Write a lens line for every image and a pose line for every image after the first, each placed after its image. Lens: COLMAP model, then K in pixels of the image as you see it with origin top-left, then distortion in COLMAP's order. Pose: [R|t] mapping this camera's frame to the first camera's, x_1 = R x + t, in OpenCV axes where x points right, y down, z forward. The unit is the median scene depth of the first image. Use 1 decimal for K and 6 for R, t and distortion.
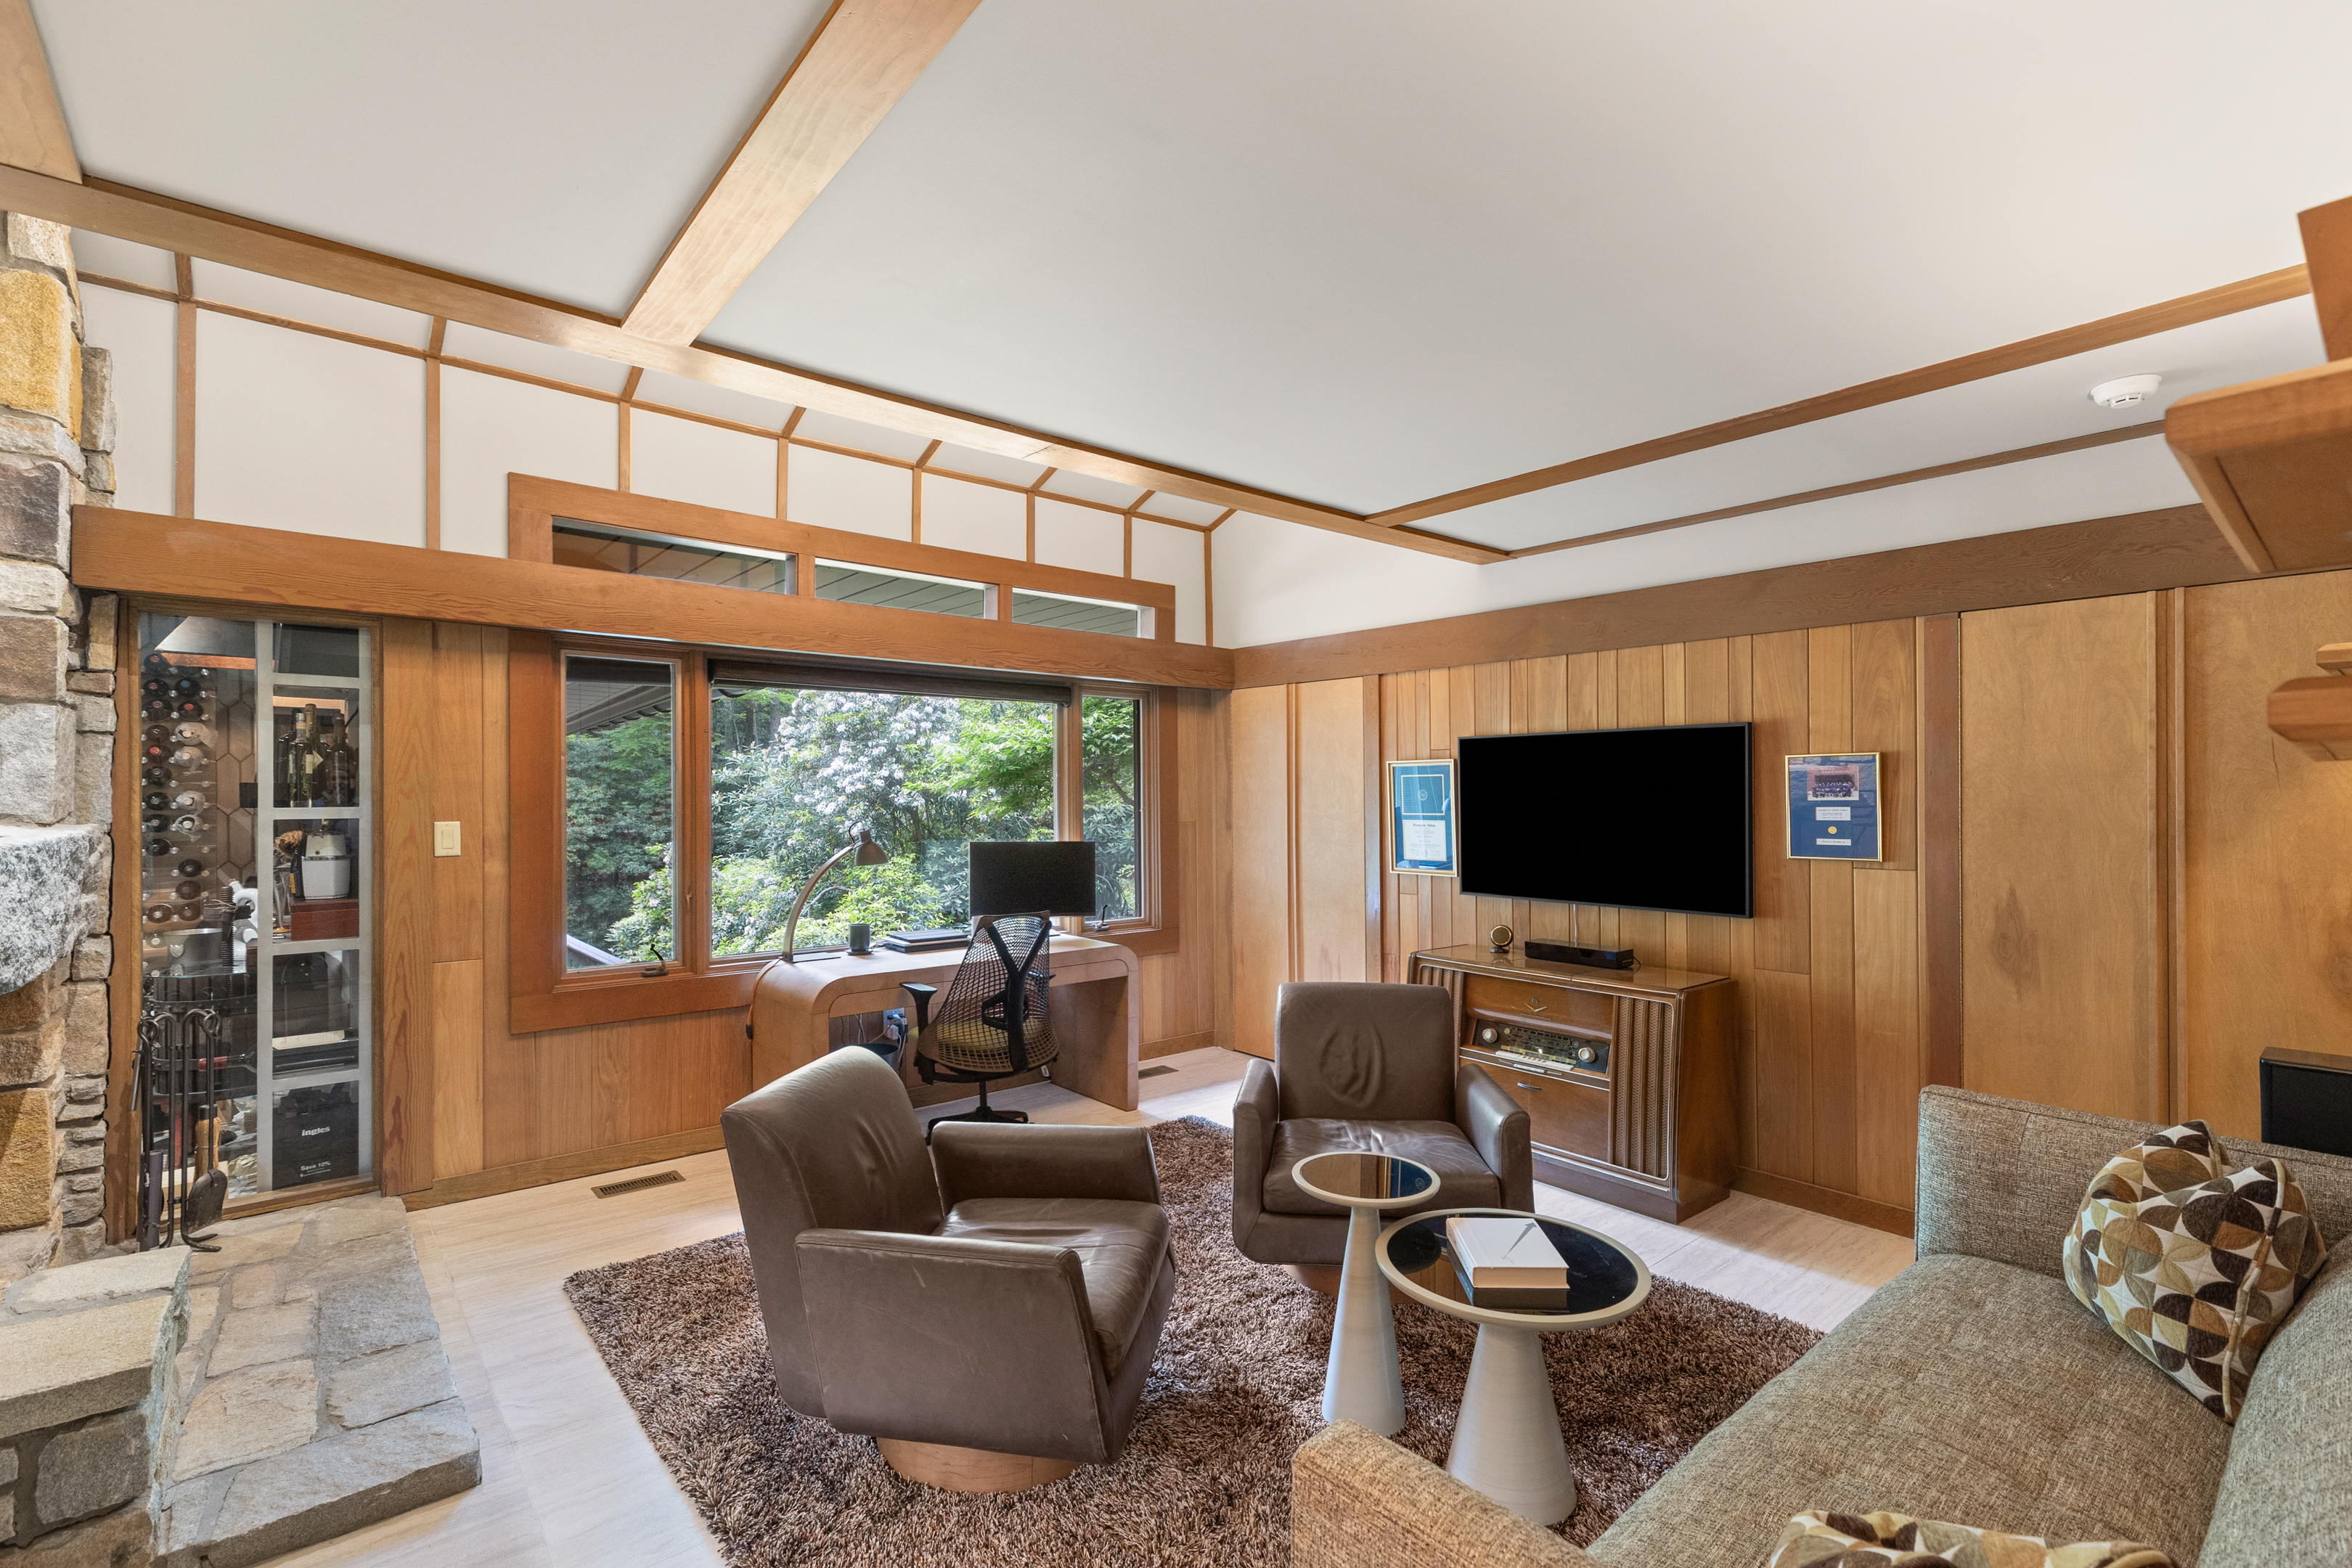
lens RADIAL K [[1072.0, 0, 1174.1], [0, 1072.0, 785.4], [0, 0, 1]] dist [0.003243, -0.000113]
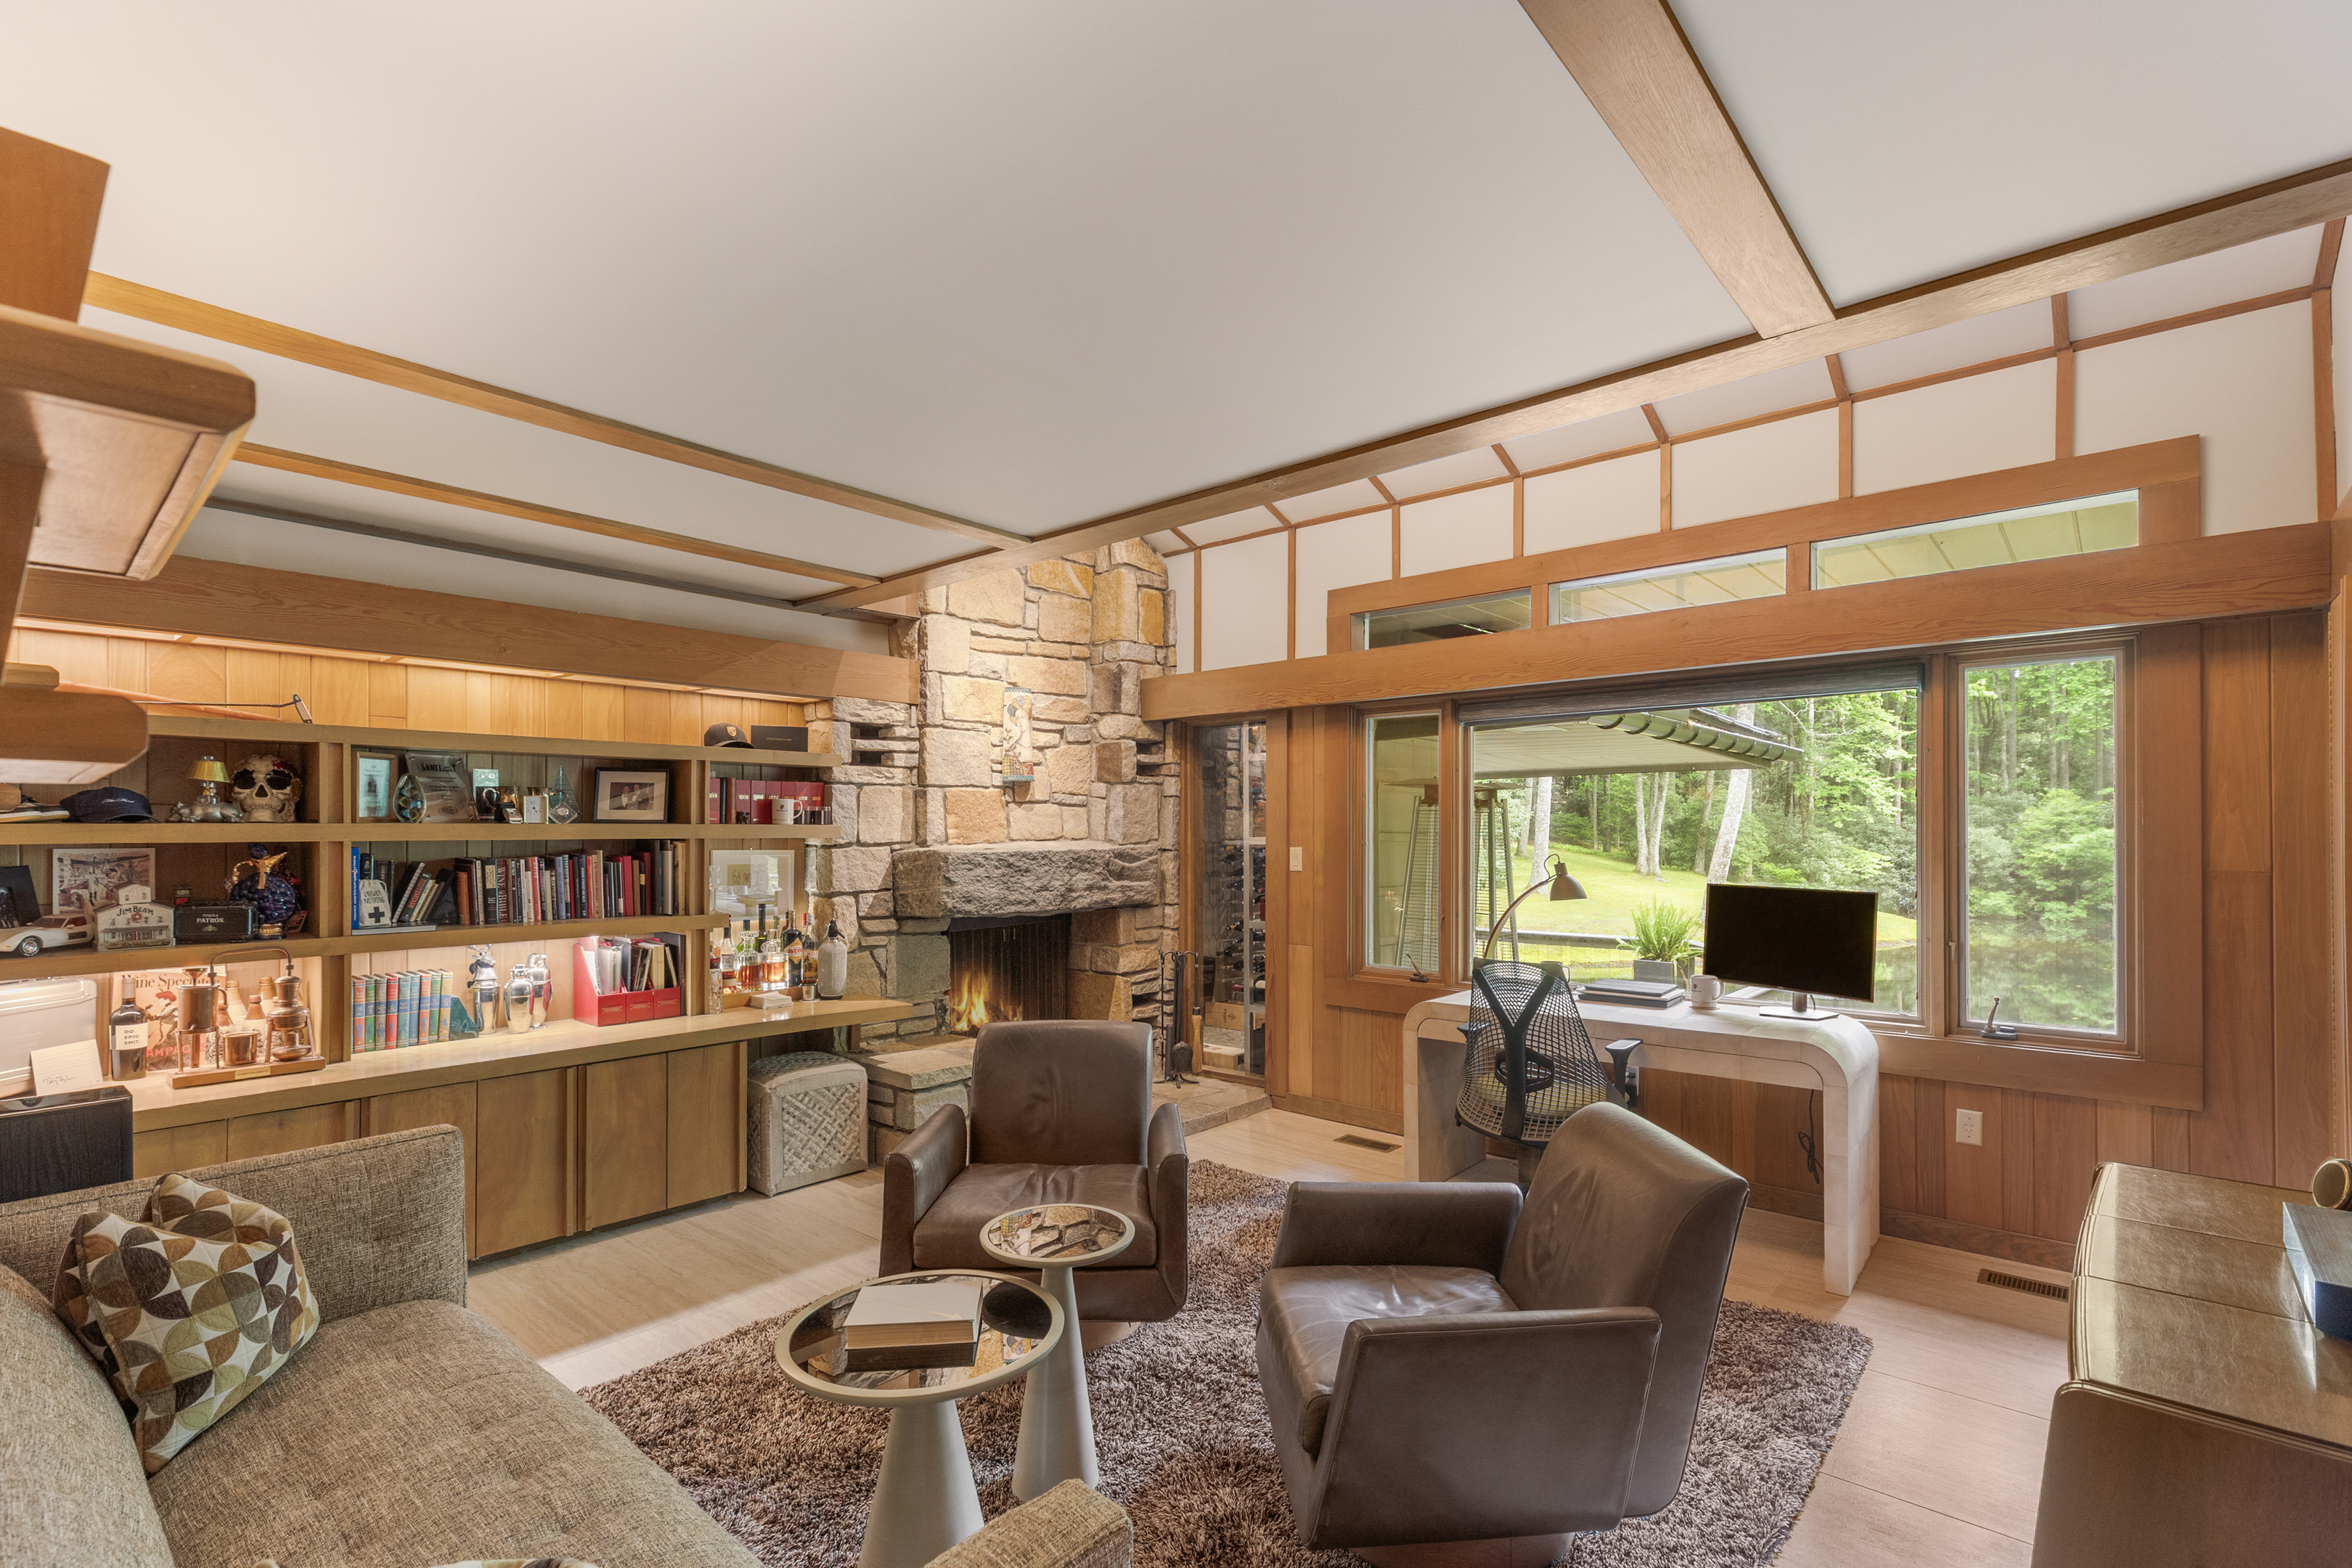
lens RADIAL K [[1072.0, 0, 1147.8], [0, 1072.0, 829.6], [0, 0, 1]] dist [0.003243, -0.000113]
pose [[0.130148, -0.003620, -0.991488, 0.660315], [0.015664, 0.999876, -0.001595, 0.008323], [0.991371, -0.015323, 0.130188, 0.566399]]
